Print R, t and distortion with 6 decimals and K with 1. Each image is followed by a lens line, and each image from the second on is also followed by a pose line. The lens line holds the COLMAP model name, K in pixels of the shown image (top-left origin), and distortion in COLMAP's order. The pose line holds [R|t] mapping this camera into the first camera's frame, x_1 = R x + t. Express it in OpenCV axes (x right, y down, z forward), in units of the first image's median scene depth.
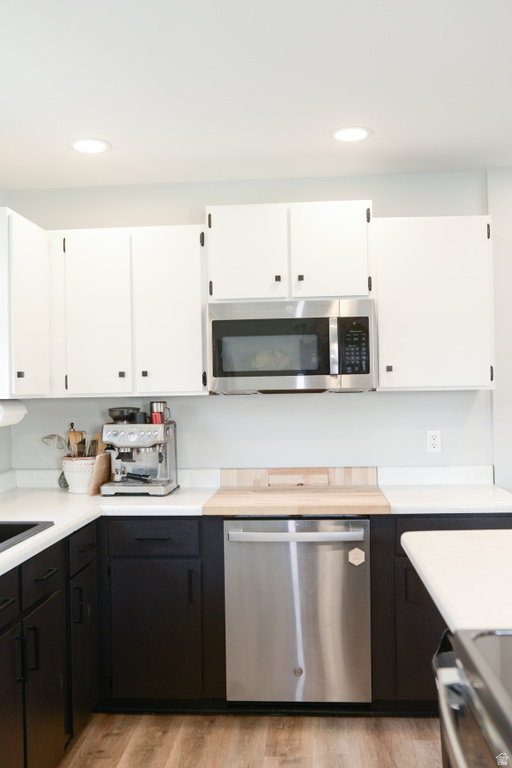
lens RADIAL K [[738.8, 0, 247.6], [0, 738.8, 382.7], [0, 0, 1]] dist [-0.037401, 0.000000]
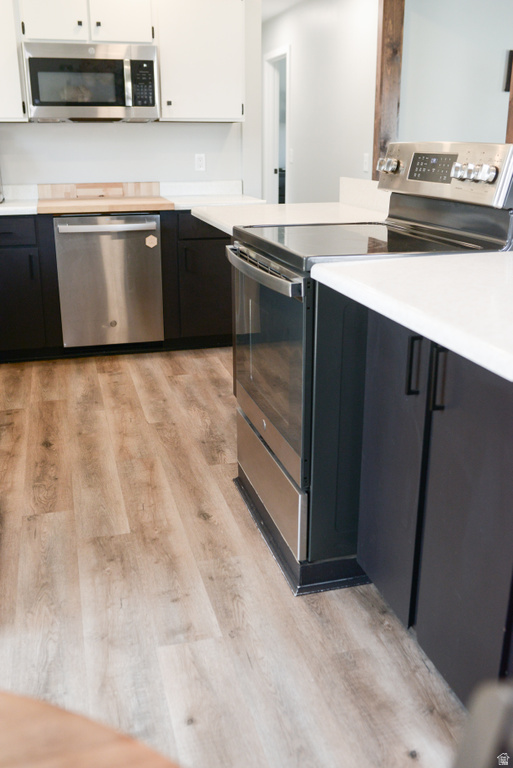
lens RADIAL K [[738.8, 0, 252.2], [0, 738.8, 386.4], [0, 0, 1]] dist [-0.037401, 0.000000]
pose [[0.939046, -0.091024, 0.331524, -0.153654], [-0.020549, 0.947729, 0.318414, 0.040619], [-0.343178, -0.305818, 0.888090, -0.384301]]
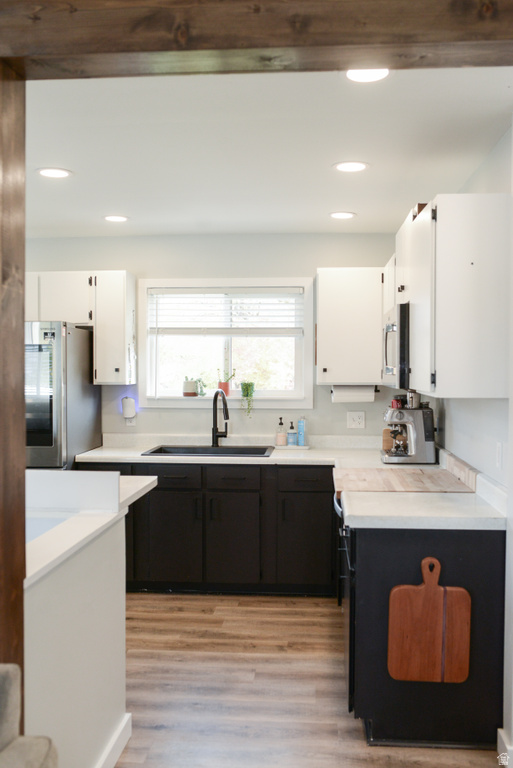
lens RADIAL K [[738.8, 0, 253.6], [0, 738.8, 383.2], [0, 0, 1]] dist [-0.037401, 0.000000]
pose [[-0.033039, 0.027301, -0.999081, 1.190476], [0.010908, 0.999577, 0.026954, -0.017759], [0.999395, -0.010008, -0.033323, 0.827969]]
